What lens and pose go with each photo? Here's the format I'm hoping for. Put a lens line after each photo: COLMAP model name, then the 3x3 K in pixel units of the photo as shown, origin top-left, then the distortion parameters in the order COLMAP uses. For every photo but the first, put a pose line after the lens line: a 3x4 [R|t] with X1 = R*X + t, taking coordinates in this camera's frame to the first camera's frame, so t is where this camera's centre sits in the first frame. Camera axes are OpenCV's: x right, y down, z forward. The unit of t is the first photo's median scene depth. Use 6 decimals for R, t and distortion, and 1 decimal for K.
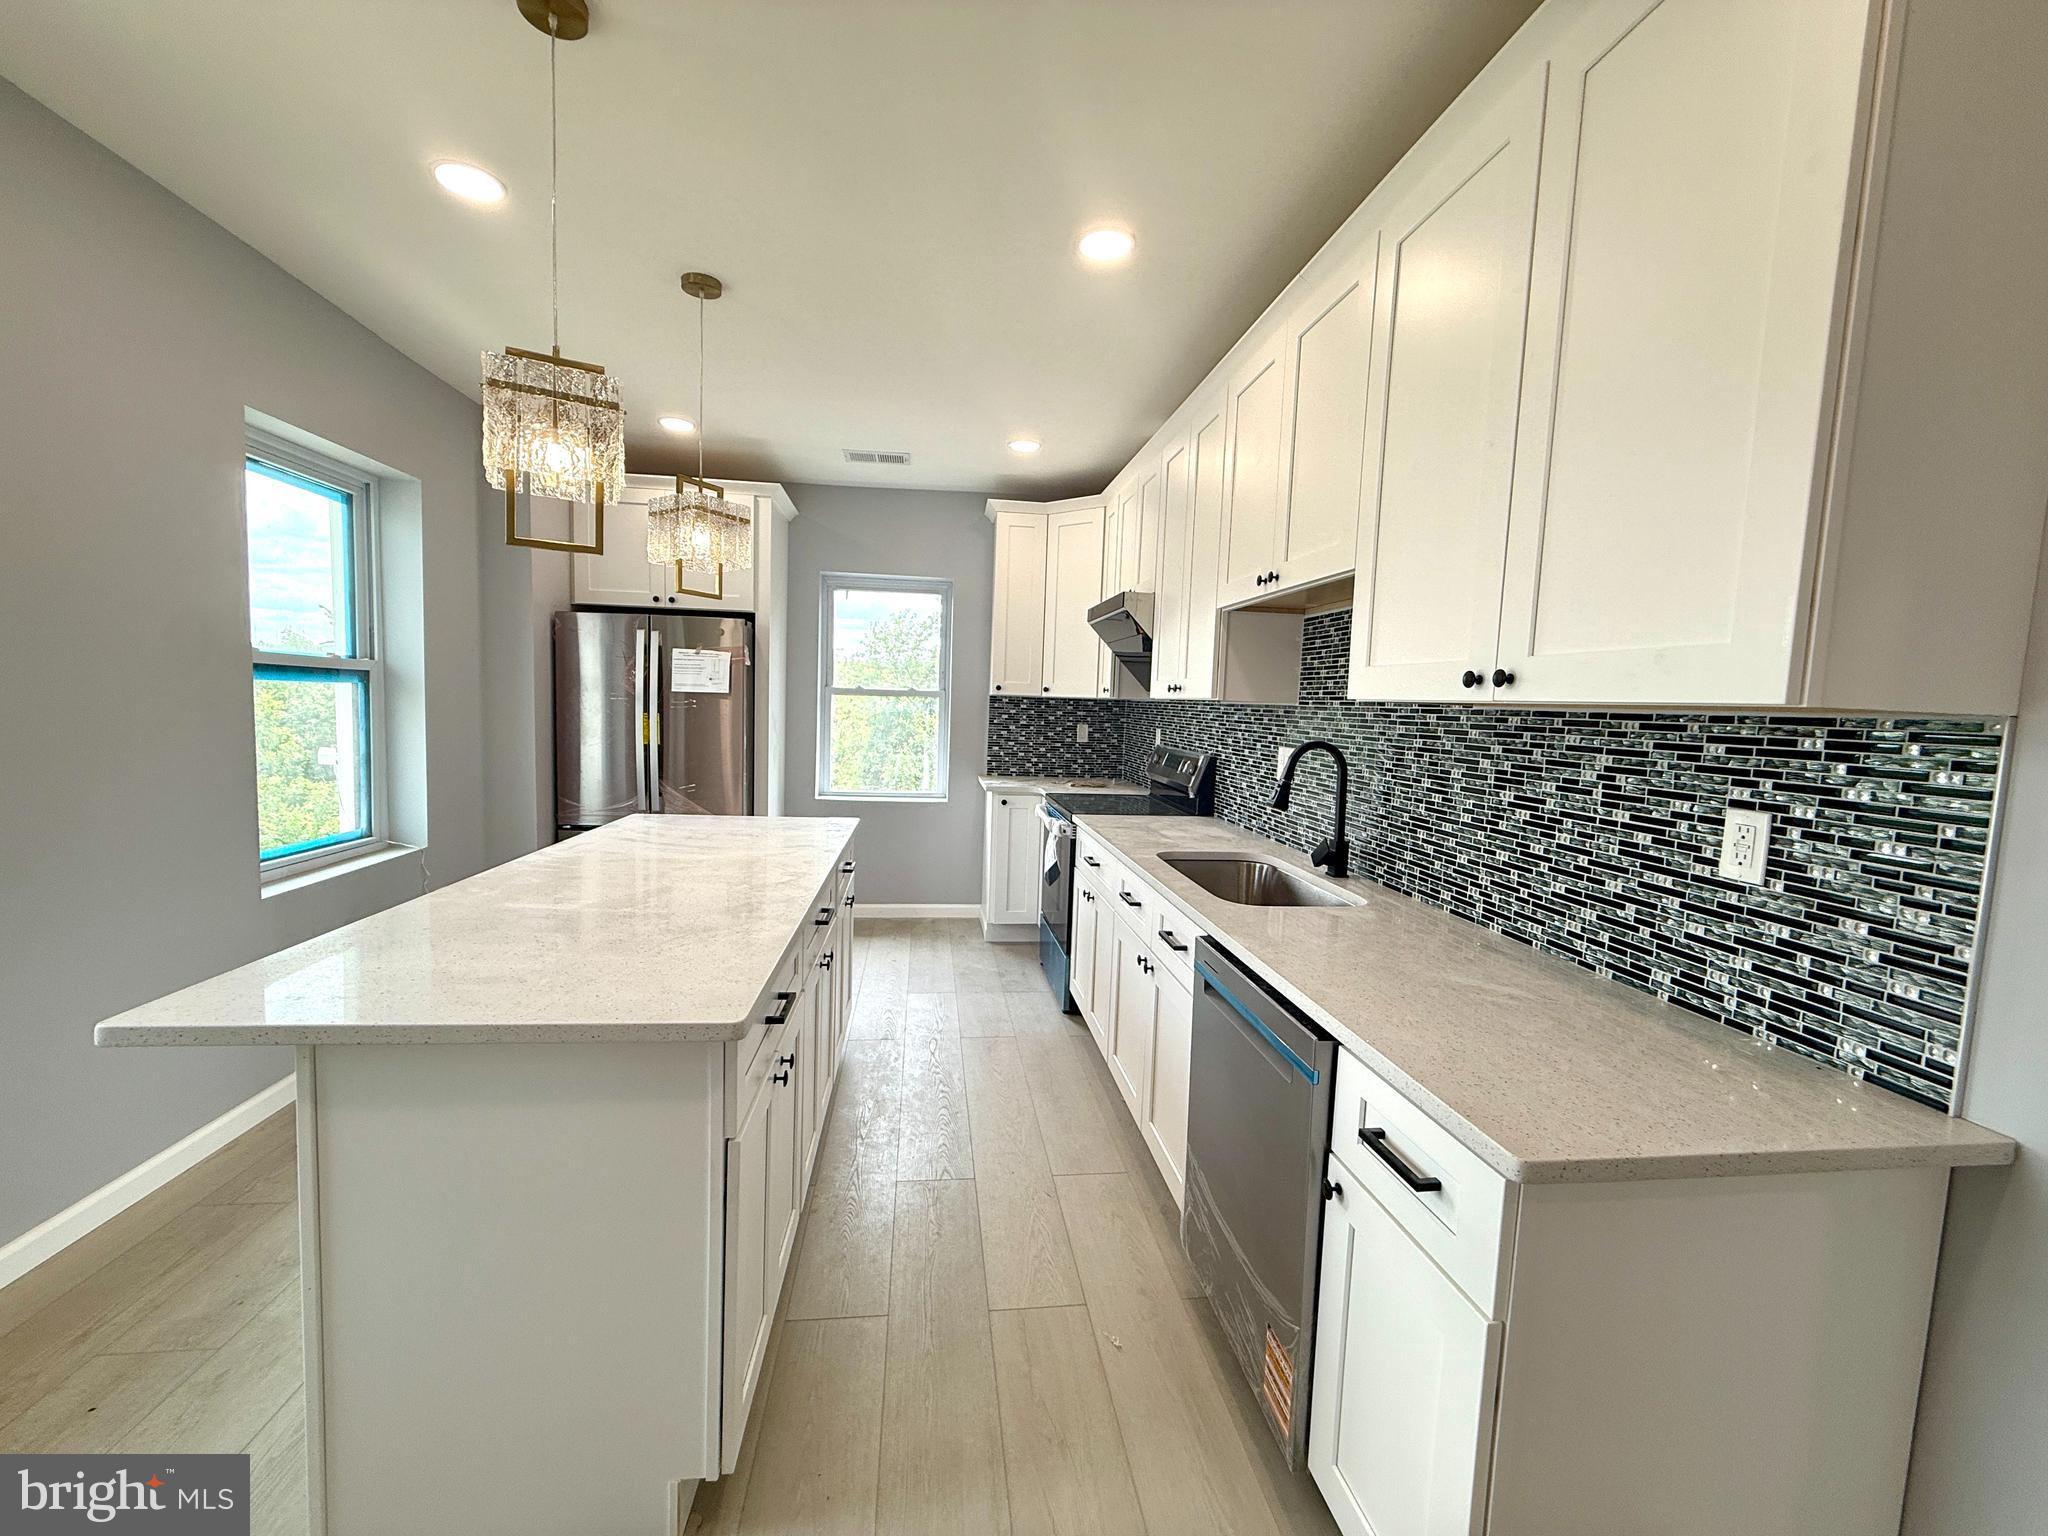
lens RADIAL K [[832.4, 0, 1024.0], [0, 832.4, 768.0], [0, 0, 1]] dist [0.008395, -0.000409]
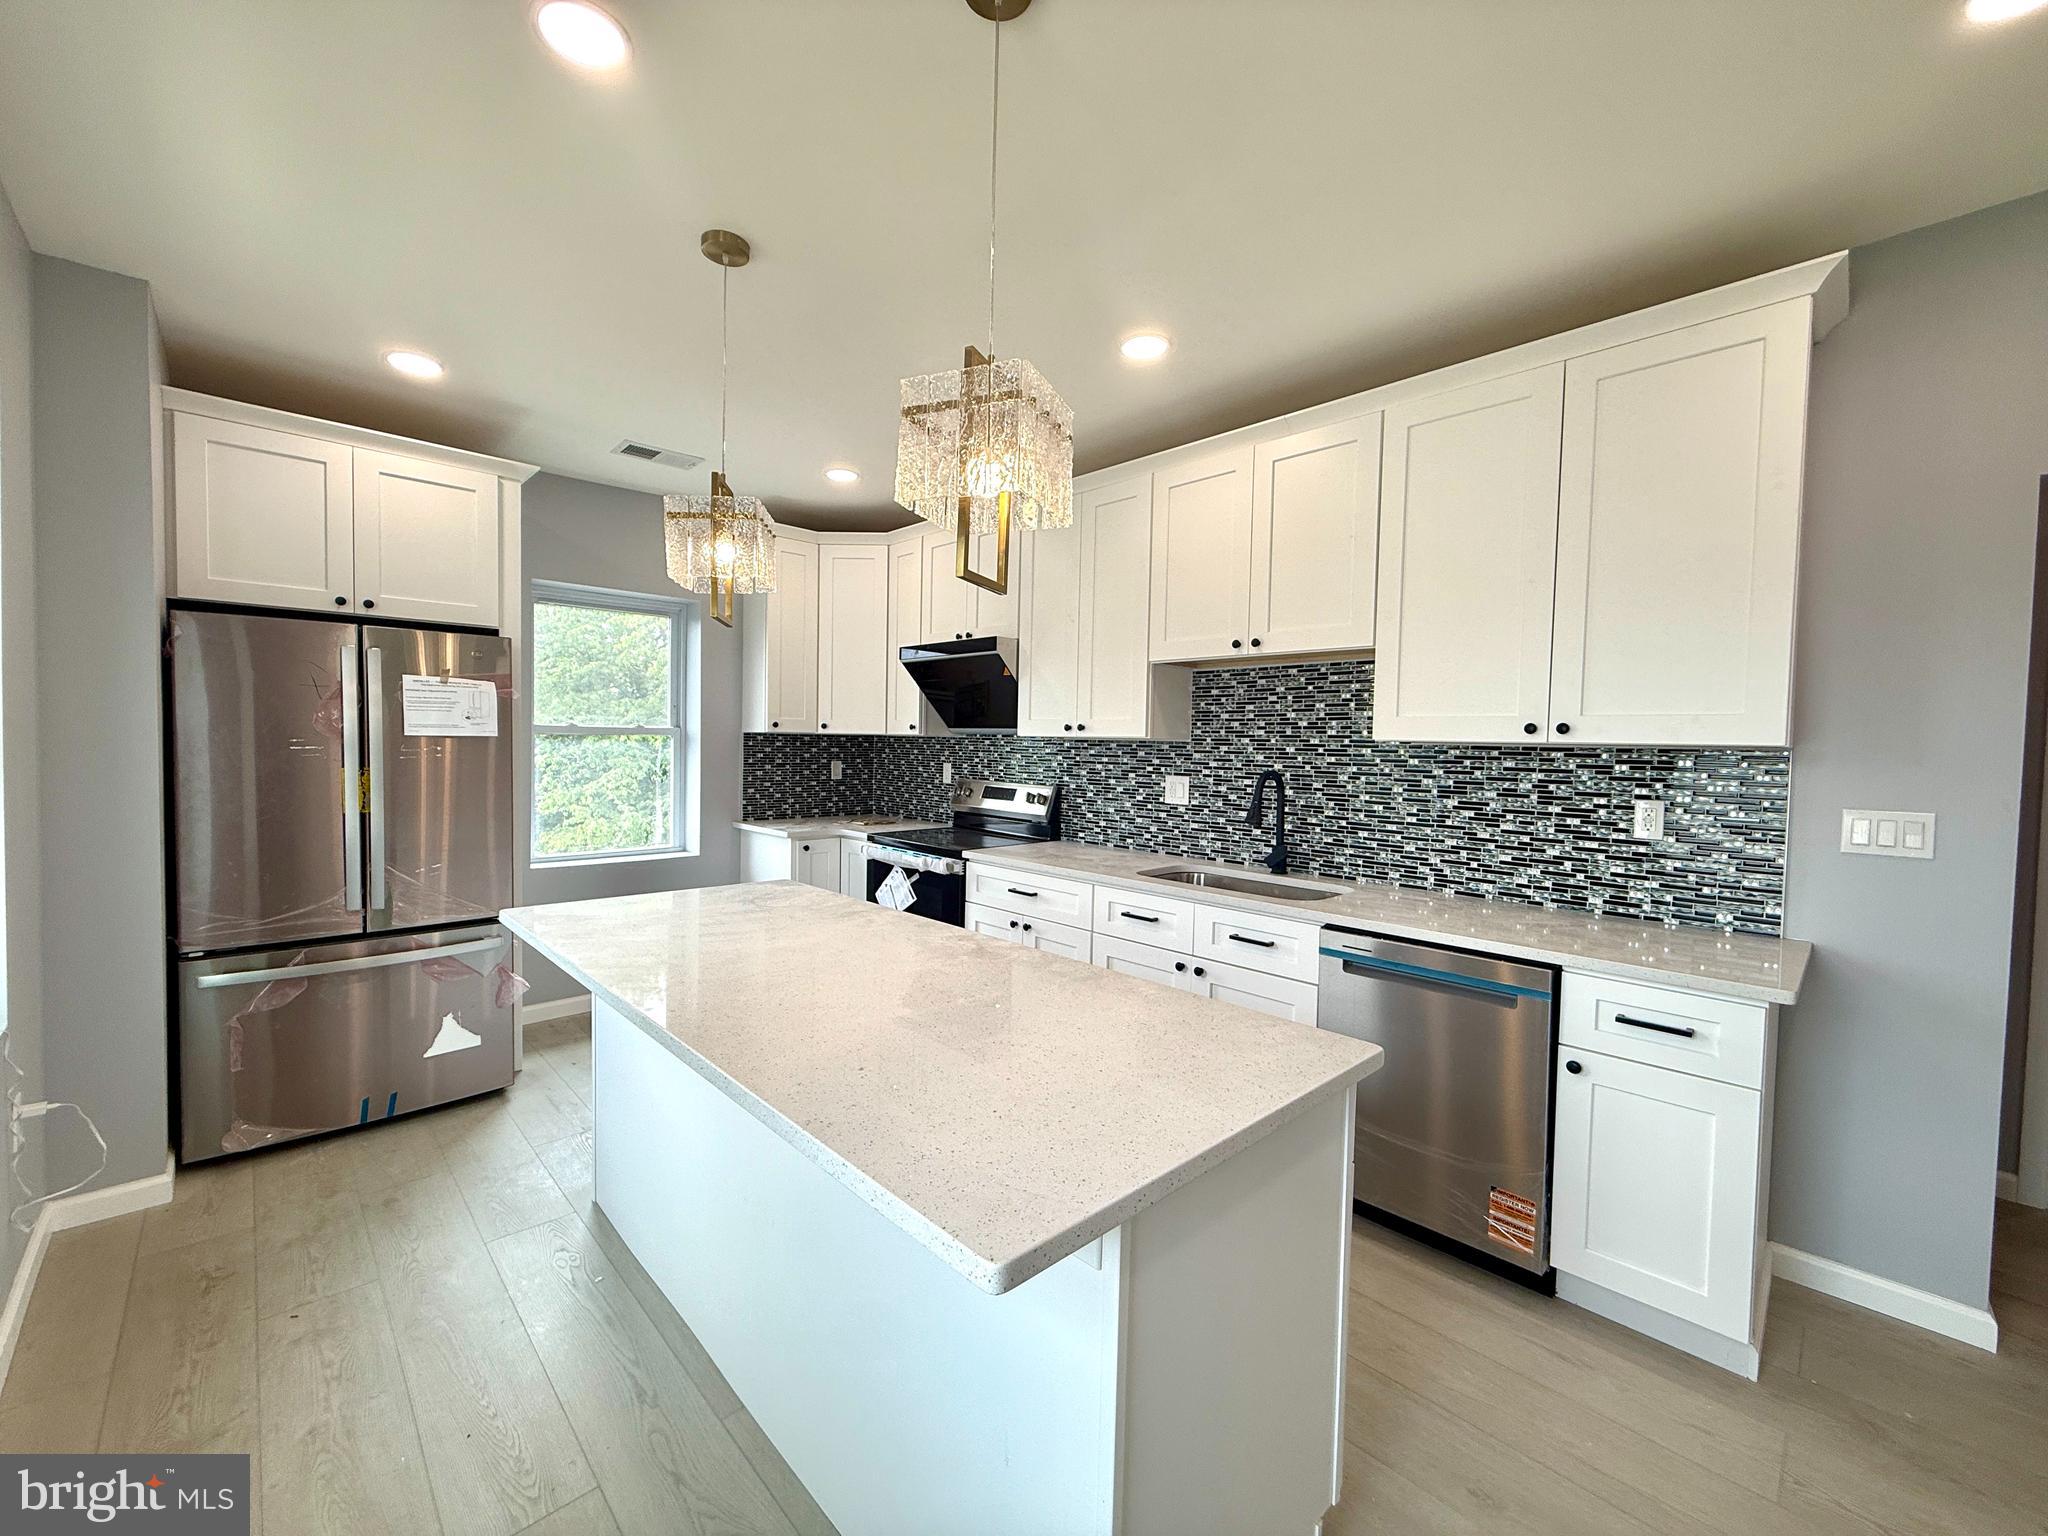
lens RADIAL K [[816.5, 0, 1039.1], [0, 816.5, 768.0], [0, 0, 1]] dist [0.001061, 0.000840]
pose [[0.791298, -0.039536, 0.610151, -1.081009], [0.058484, 0.998226, -0.011165, -0.065908], [-0.608627, 0.044519, 0.792207, 0.334872]]
